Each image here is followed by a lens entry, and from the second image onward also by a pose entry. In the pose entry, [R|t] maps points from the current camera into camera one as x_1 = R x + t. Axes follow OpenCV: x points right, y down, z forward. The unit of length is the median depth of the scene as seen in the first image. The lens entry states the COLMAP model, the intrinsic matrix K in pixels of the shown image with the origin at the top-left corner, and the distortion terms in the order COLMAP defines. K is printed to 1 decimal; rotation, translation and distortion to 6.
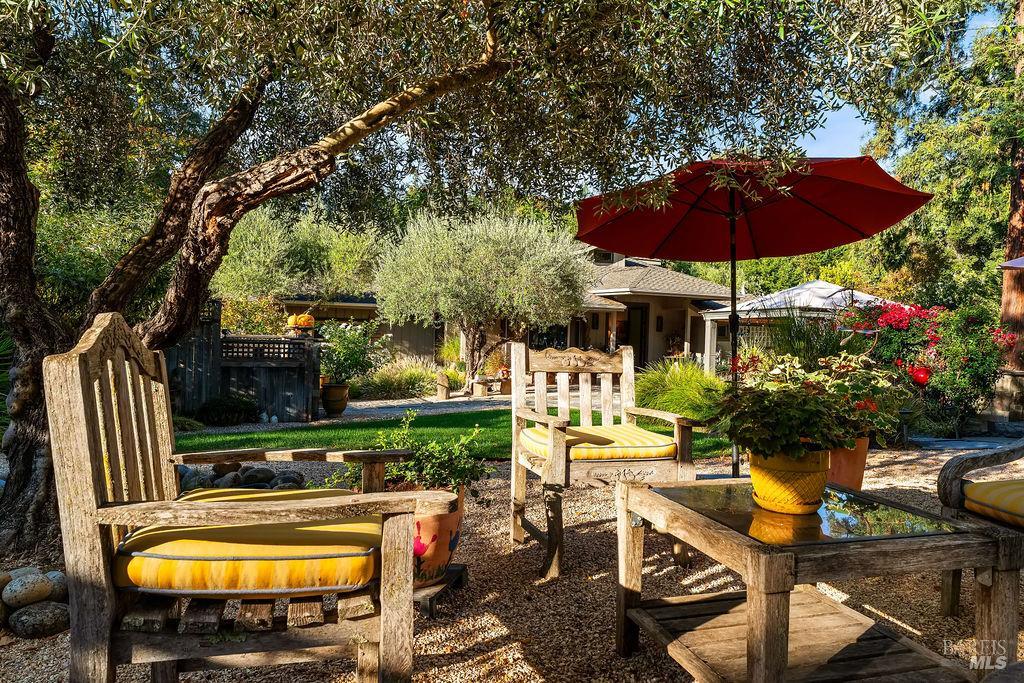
lens RADIAL K [[674.5, 0, 511.1], [0, 674.5, 340.9], [0, 0, 1]] dist [-0.000777, -0.000209]
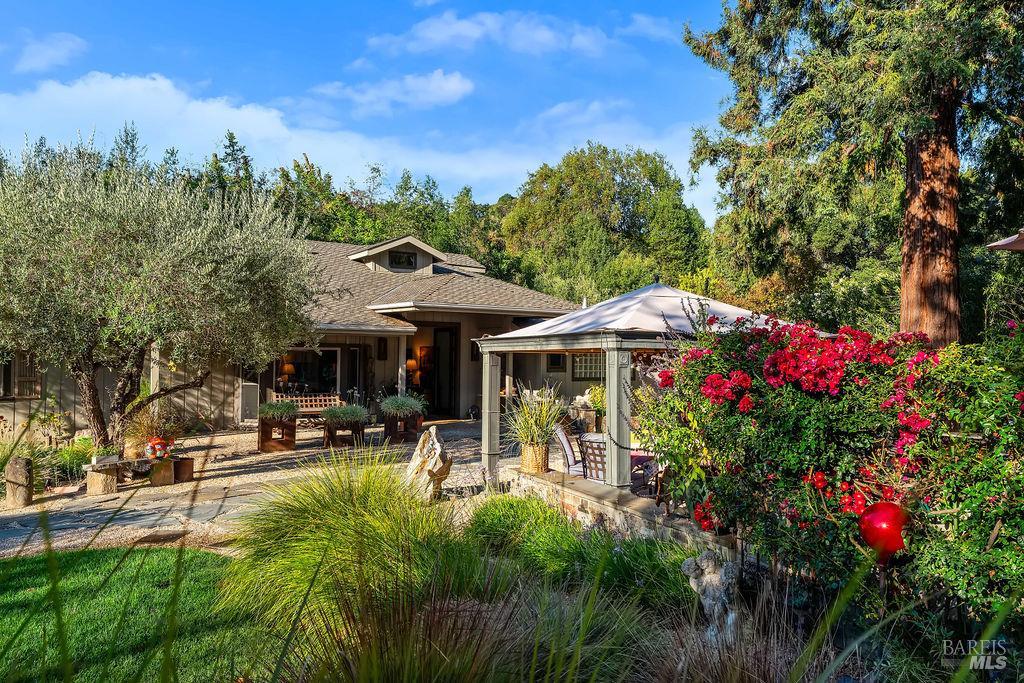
lens RADIAL K [[740.3, 0, 512.4], [0, 740.3, 338.6], [0, 0, 1]] dist [0.005895, 0.001881]
pose [[0.980736, -0.015234, 0.194744, 0.125157], [0.021676, 0.999285, -0.030988, -0.014942], [-0.194133, 0.034612, 0.980364, 0.239109]]
